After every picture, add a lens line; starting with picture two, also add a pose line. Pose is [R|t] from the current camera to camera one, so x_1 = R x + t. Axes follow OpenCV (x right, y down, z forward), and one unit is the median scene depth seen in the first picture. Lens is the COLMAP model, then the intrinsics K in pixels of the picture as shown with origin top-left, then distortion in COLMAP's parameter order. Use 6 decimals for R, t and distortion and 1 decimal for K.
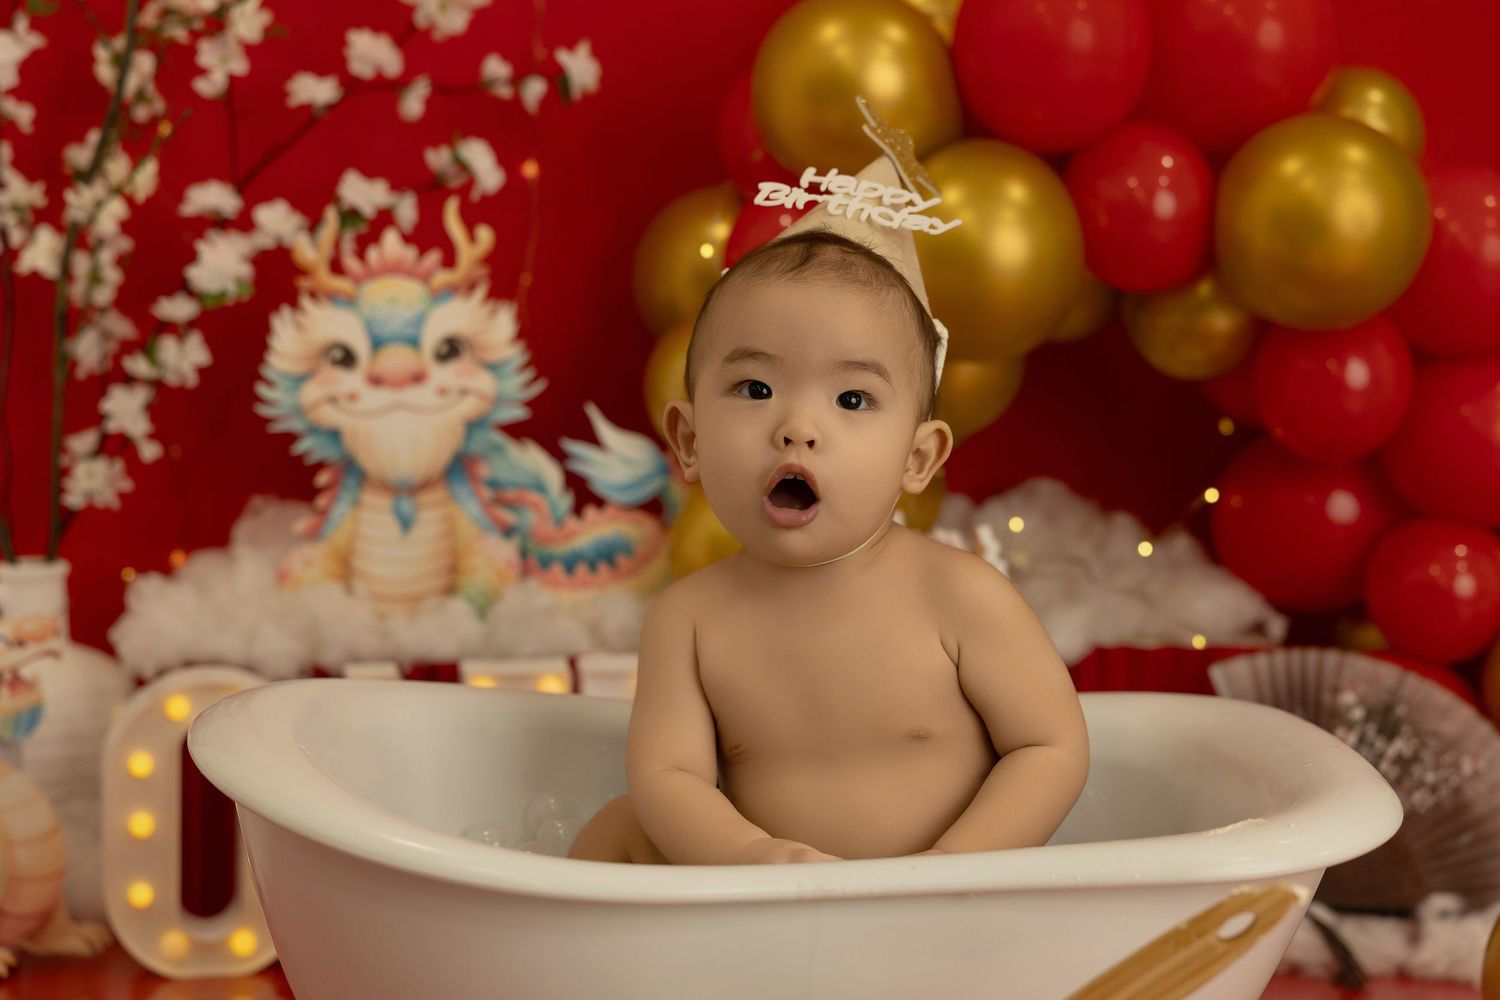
lens RADIAL K [[2816.2, 0, 753.7], [0, 2816.2, 478.4], [0, 0, 1]] dist [0.037134, -0.052767]
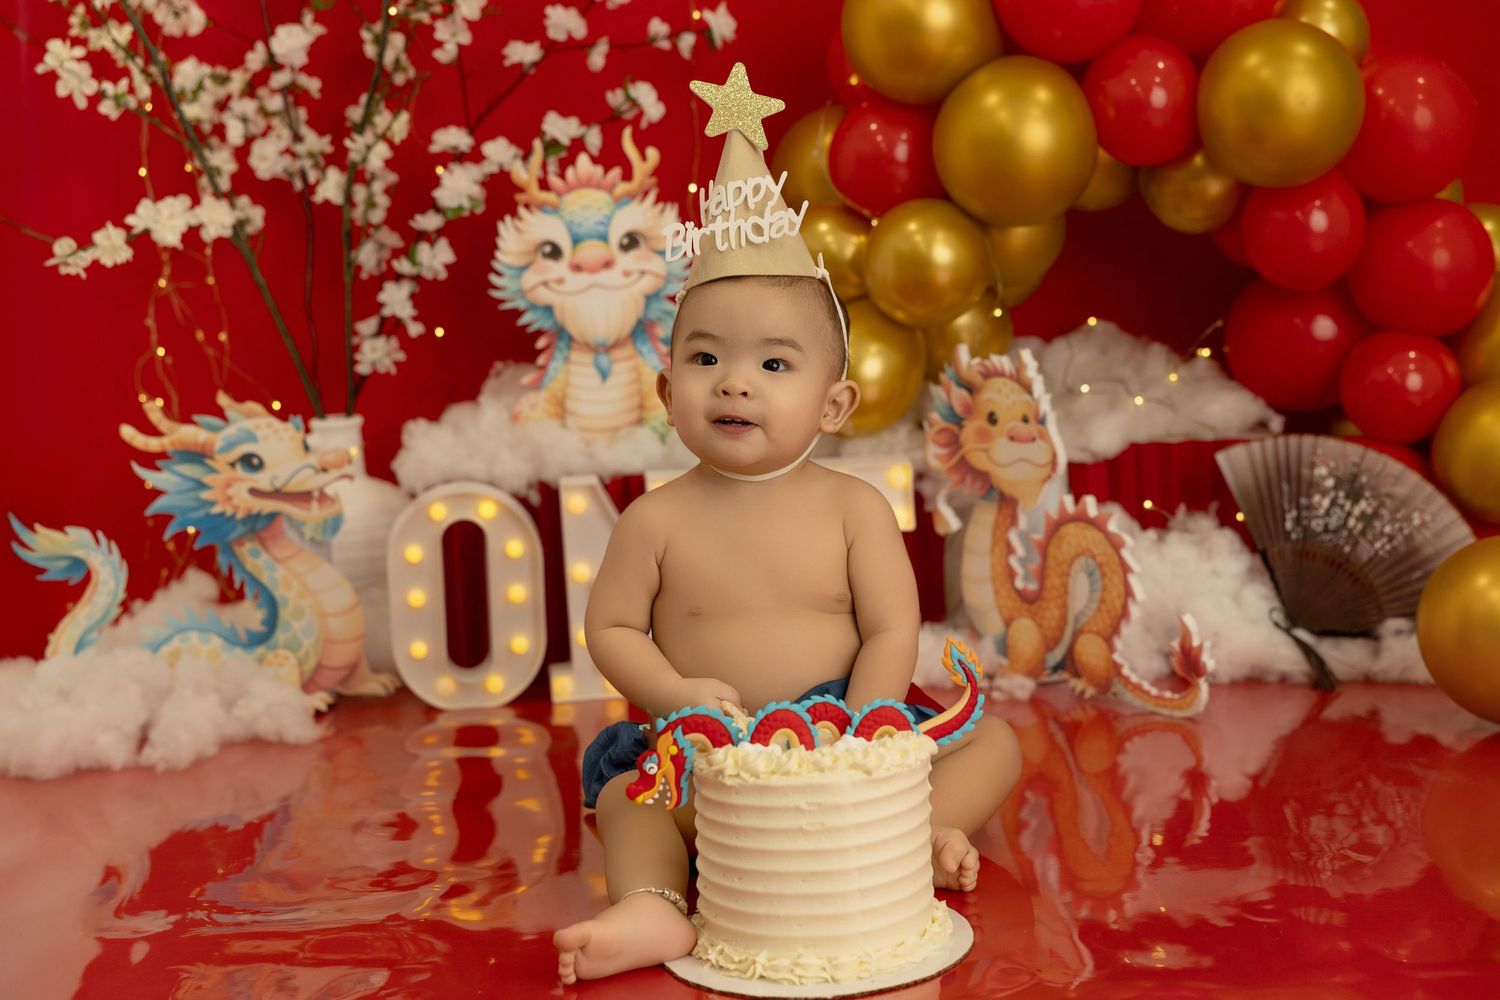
lens RADIAL K [[2525.2, 0, 713.7], [0, 2525.2, 472.2], [0, 0, 1]] dist [0.022987, 0.030600]
pose [[0.990639, -0.042003, -0.129887, 0.081546], [0.045514, 0.998671, 0.024178, 0.036051], [0.128699, -0.029863, 0.991234, -0.181103]]
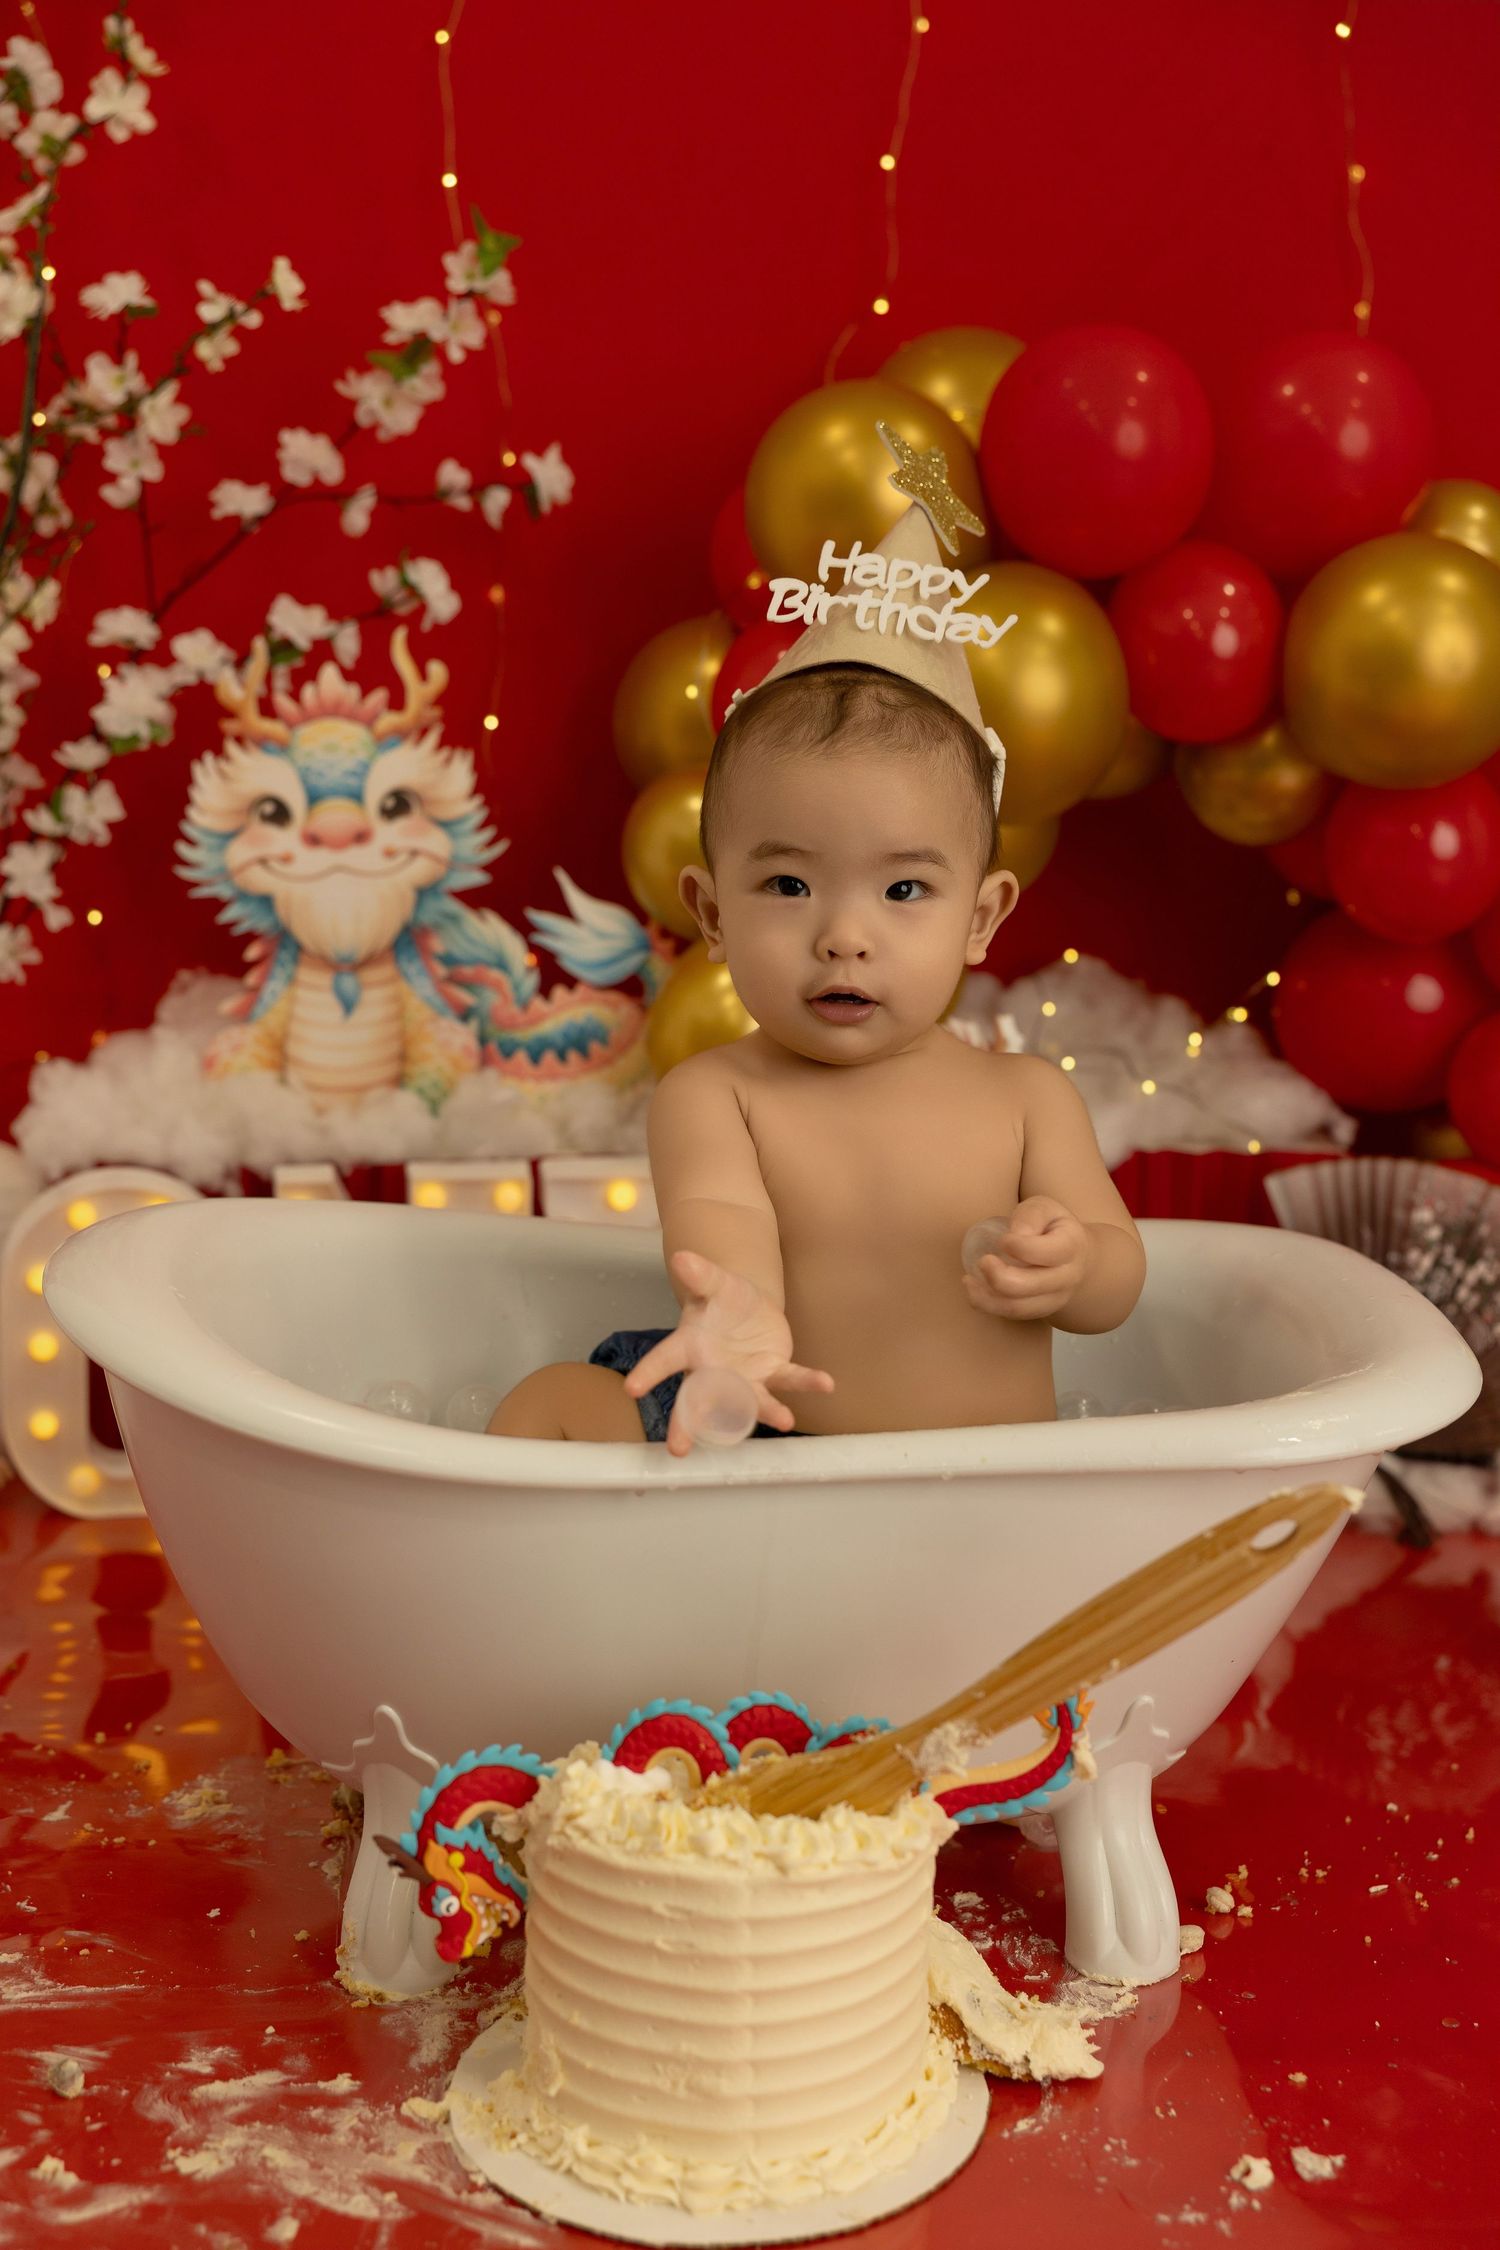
lens RADIAL K [[2952.6, 0, 740.5], [0, 2952.6, 1188.1], [0, 0, 1]] dist [0.020197, -0.002774]
pose [[0.999714, 0.009729, -0.021832, 0.018980], [-0.007750, 0.996002, 0.088990, -0.009730], [0.022611, -0.088796, 0.995793, 0.084095]]
